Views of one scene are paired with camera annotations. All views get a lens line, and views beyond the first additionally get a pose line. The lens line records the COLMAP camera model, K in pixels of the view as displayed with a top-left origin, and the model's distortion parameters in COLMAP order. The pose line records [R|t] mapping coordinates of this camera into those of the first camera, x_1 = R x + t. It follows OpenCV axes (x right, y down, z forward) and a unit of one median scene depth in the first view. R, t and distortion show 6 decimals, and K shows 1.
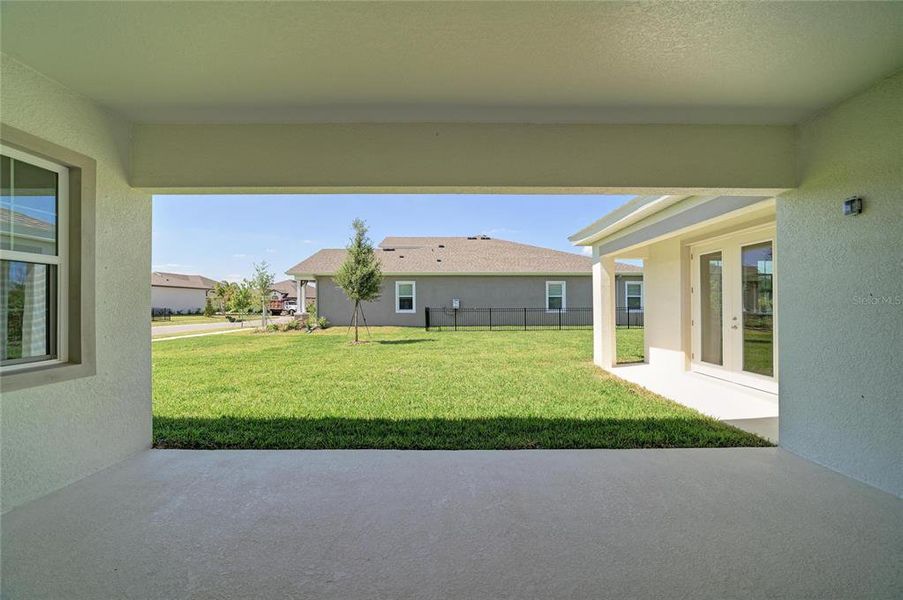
lens RADIAL K [[332.6, 0, 454.4], [0, 332.6, 304.1], [0, 0, 1]] dist [-0.009332, 0.001020]
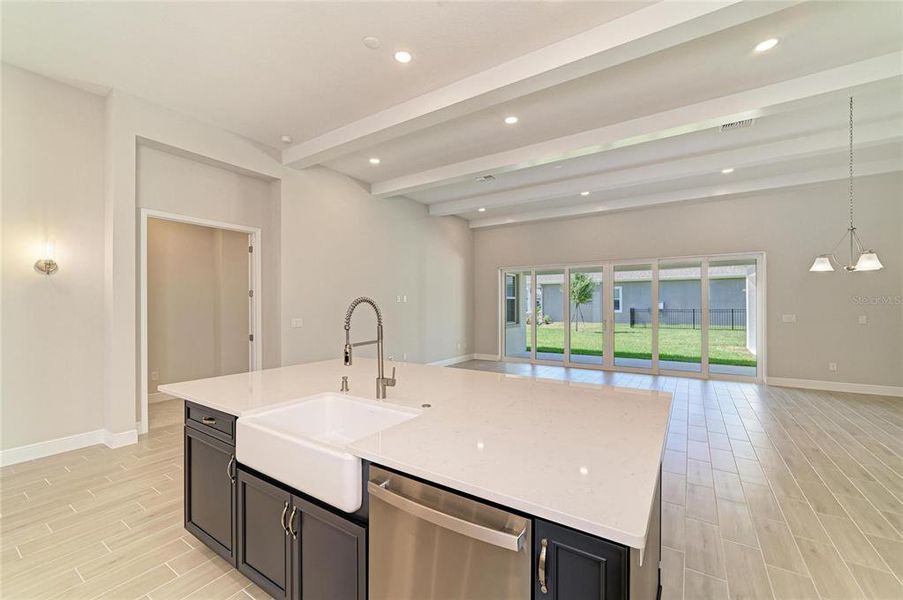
lens RADIAL K [[359.8, 0, 453.8], [0, 359.8, 302.2], [0, 0, 1]] dist [-0.016124, 0.002983]
pose [[0.839369, -0.004801, -0.543542, 0.087392], [0.003503, 0.999988, -0.003423, -0.010650], [0.543551, 0.000969, 0.839375, -0.481461]]
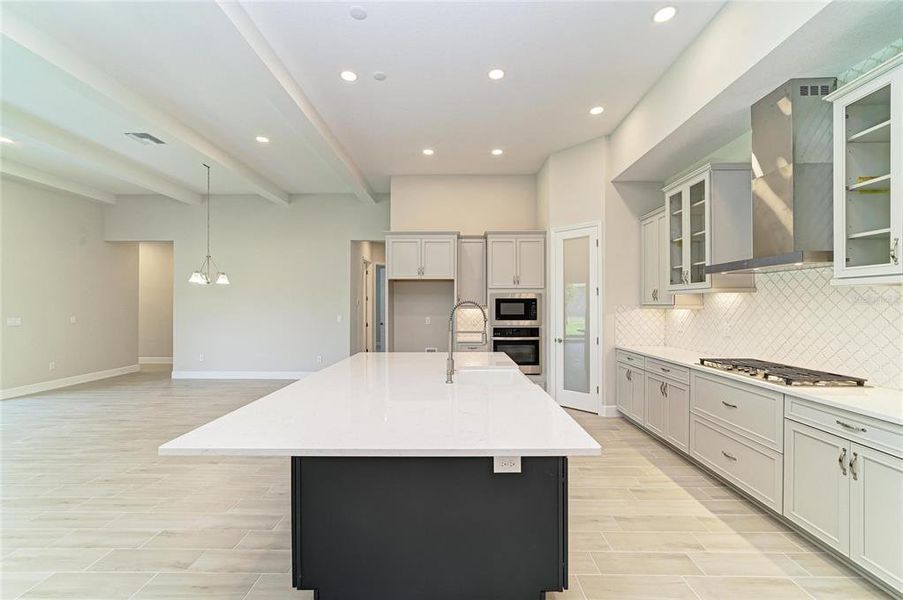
lens RADIAL K [[359.8, 0, 453.6], [0, 359.8, 304.1], [0, 0, 1]] dist [-0.016124, 0.002983]
pose [[0.003275, 0.003270, 0.999989, -0.149118], [-0.002504, 0.999992, -0.003262, -0.010261], [-0.999992, -0.002493, 0.003283, -0.400045]]
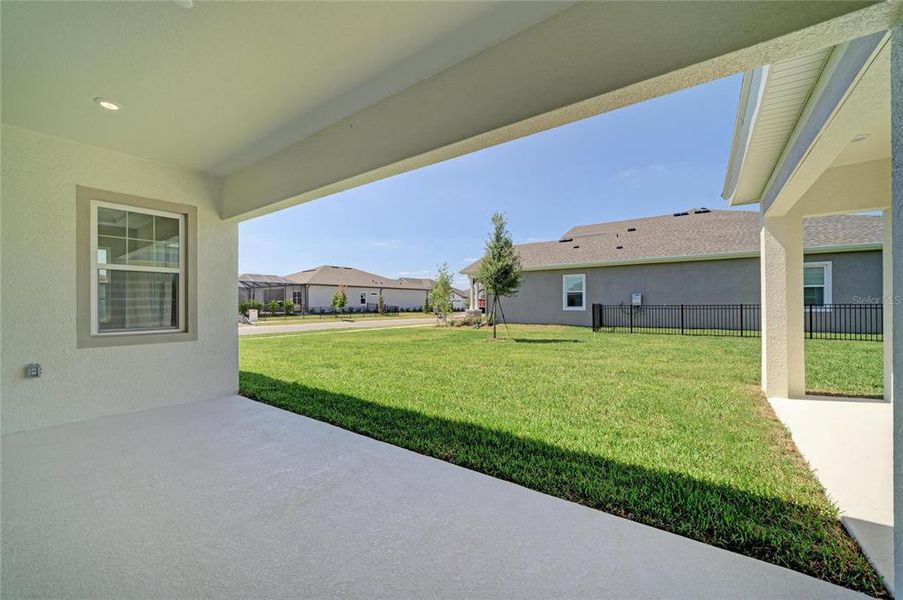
lens RADIAL K [[353.7, 0, 447.4], [0, 353.7, 306.1], [0, 0, 1]] dist [-0.014990, 0.000366]
pose [[0.812460, 0.001032, -0.583016, 0.149024], [0.004850, 0.999952, 0.008528, 0.006178], [0.582996, -0.009757, 0.812416, 0.052142]]
